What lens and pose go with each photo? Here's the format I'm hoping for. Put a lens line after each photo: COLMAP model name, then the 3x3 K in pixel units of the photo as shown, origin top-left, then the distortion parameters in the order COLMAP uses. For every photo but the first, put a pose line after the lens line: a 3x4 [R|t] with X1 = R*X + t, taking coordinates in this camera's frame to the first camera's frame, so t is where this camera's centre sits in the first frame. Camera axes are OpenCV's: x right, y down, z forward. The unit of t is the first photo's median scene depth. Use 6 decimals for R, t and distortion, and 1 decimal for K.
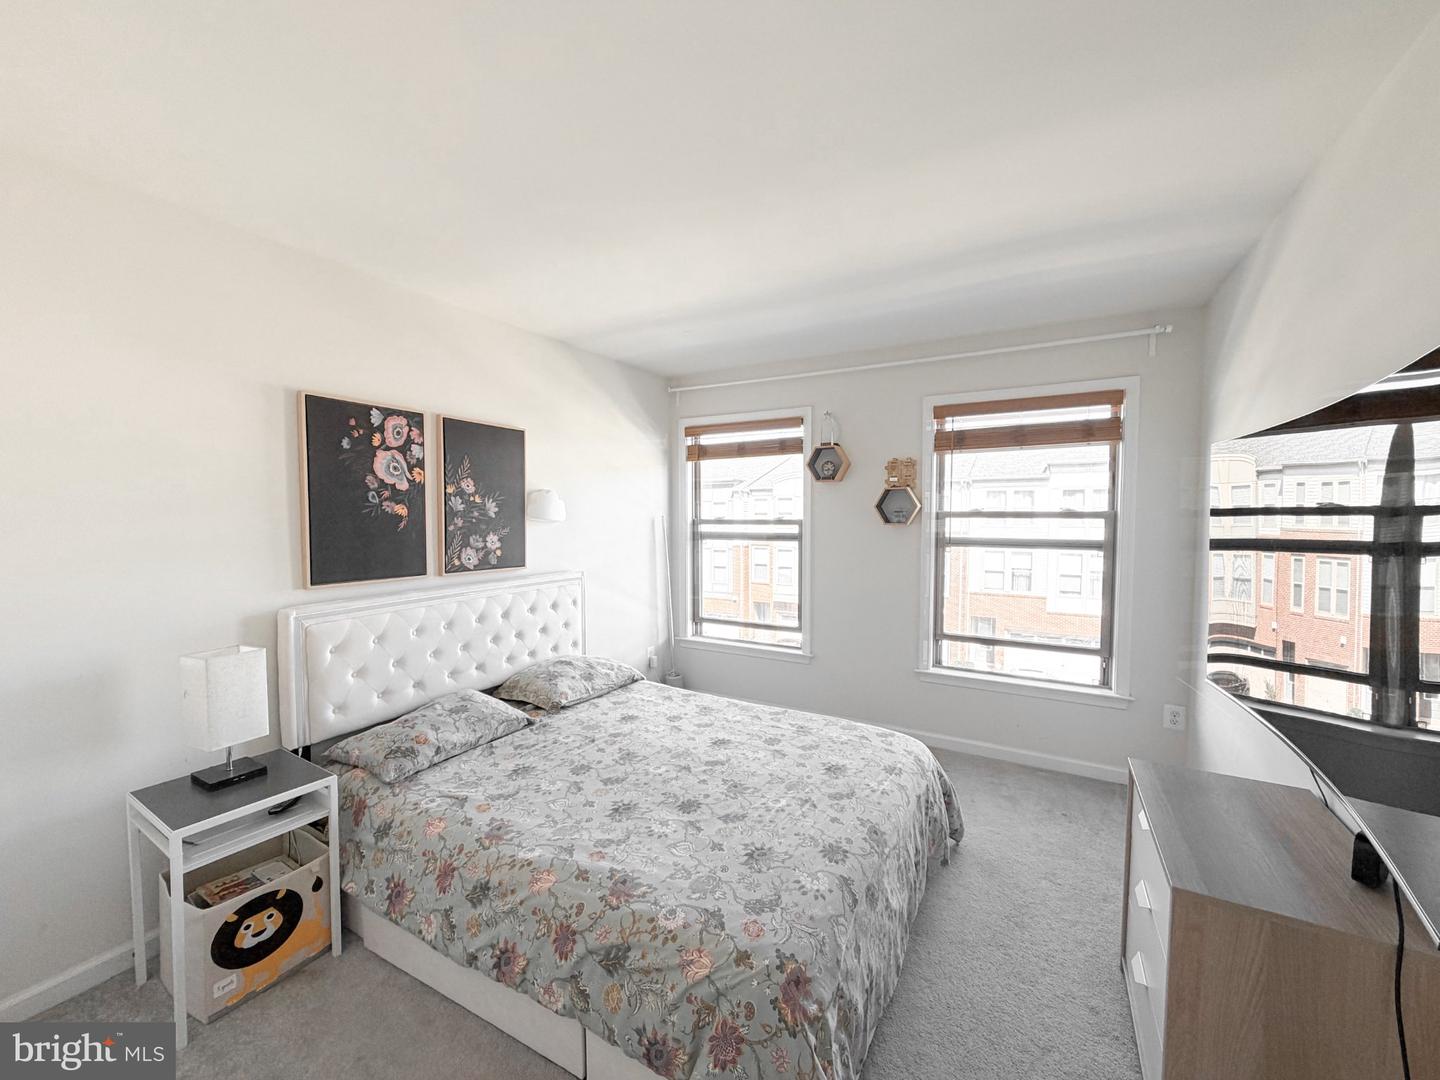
lens RADIAL K [[569.0, 0, 719.7], [0, 569.0, 535.8], [0, 0, 1]] dist [0.000841, 0.000518]
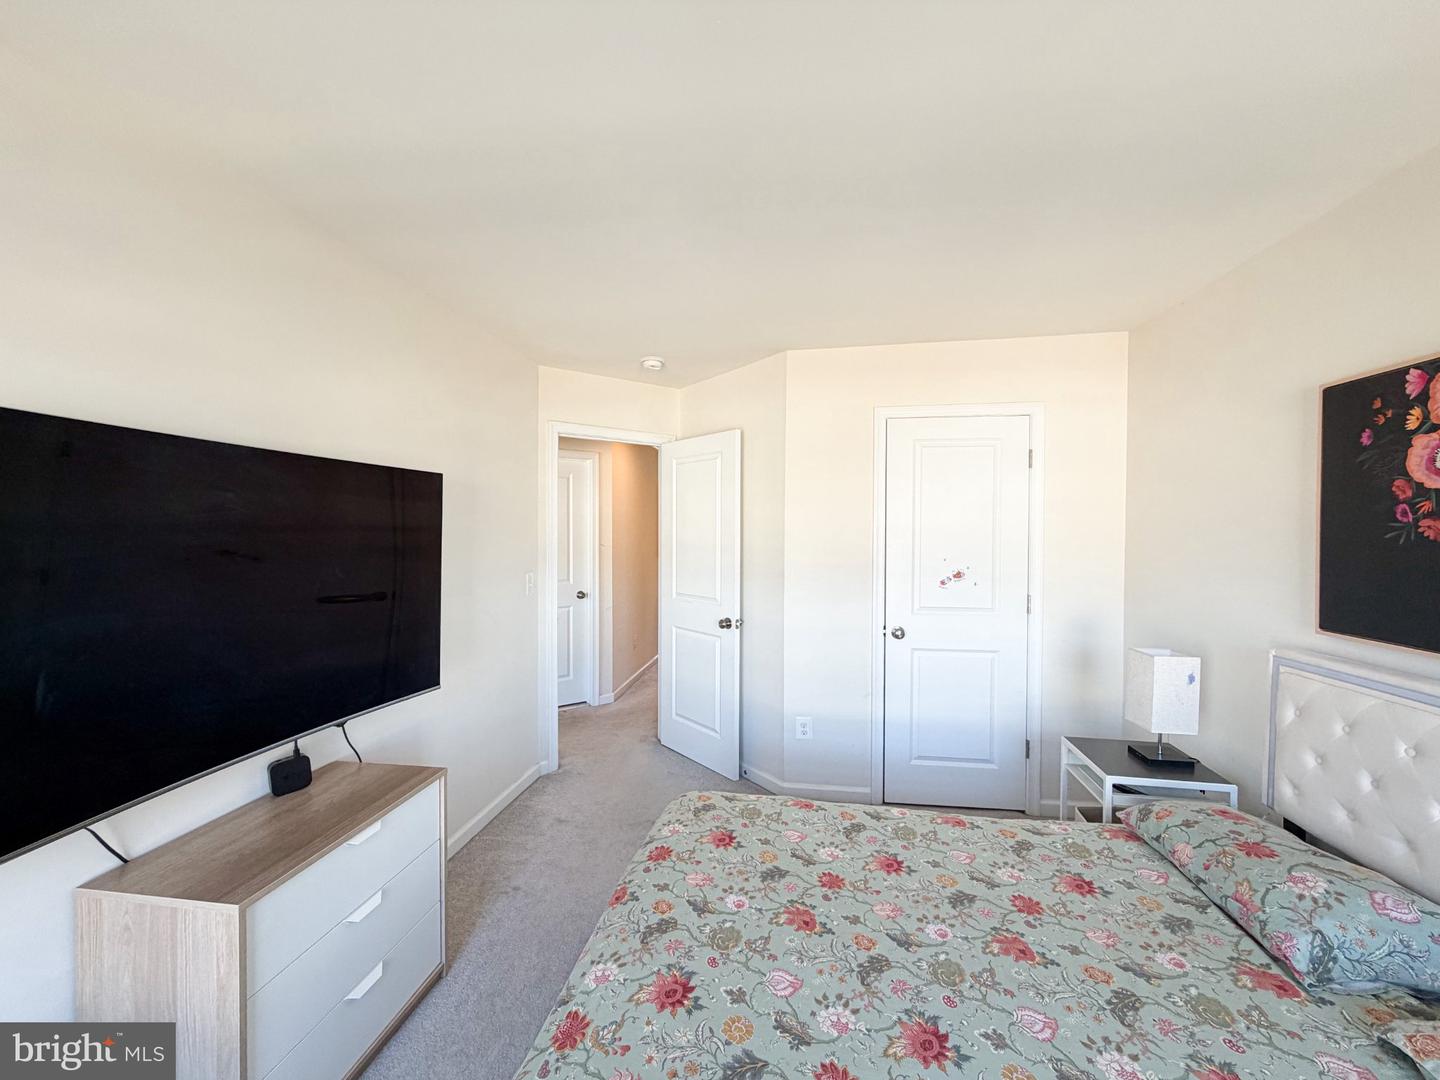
lens RADIAL K [[569.0, 0, 724.6], [0, 569.0, 533.9], [0, 0, 1]] dist [0.000841, 0.000518]
pose [[-0.927868, 0.004273, -0.372883, 0.269085], [-0.014625, 0.998748, 0.047839, -0.054891], [0.372621, 0.049841, -0.926644, 1.113350]]
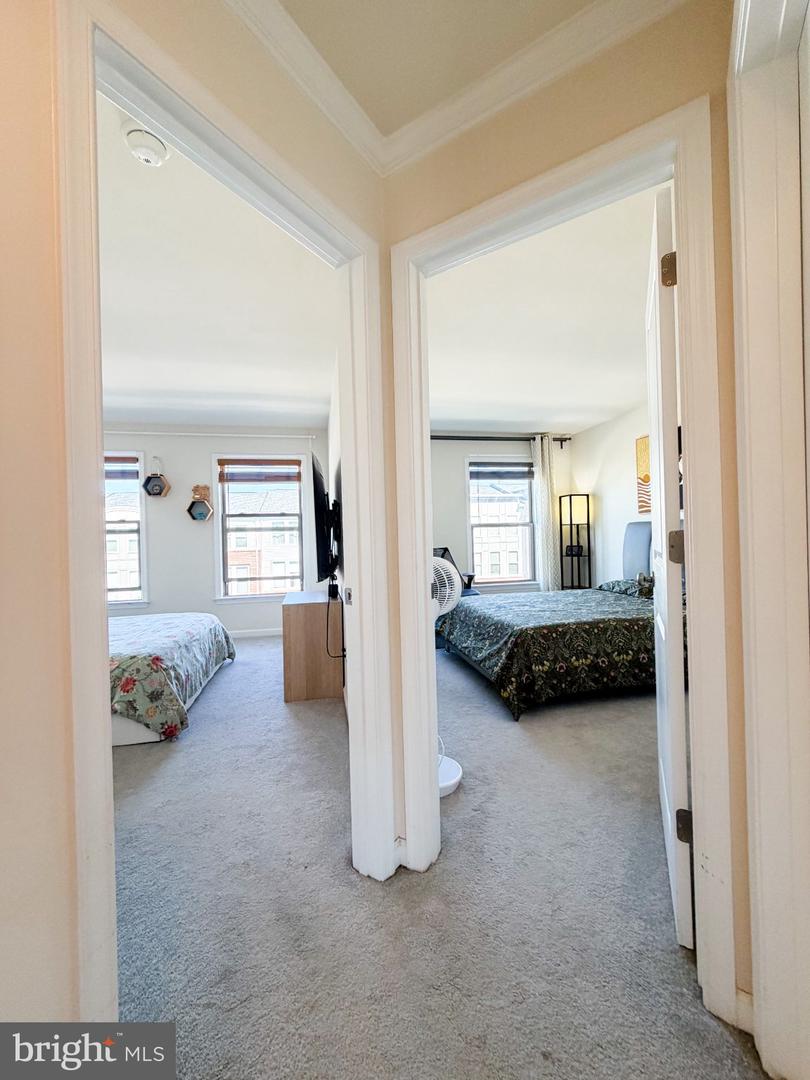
lens RADIAL K [[426.7, 0, 401.9], [0, 426.7, 536.7], [0, 0, 1]] dist [0.000841, 0.000518]
pose [[0.750994, -0.021162, 0.659970, -0.136832], [0.055354, 0.997986, -0.030988, 0.136033], [-0.657985, 0.059804, 0.750652, -0.572874]]
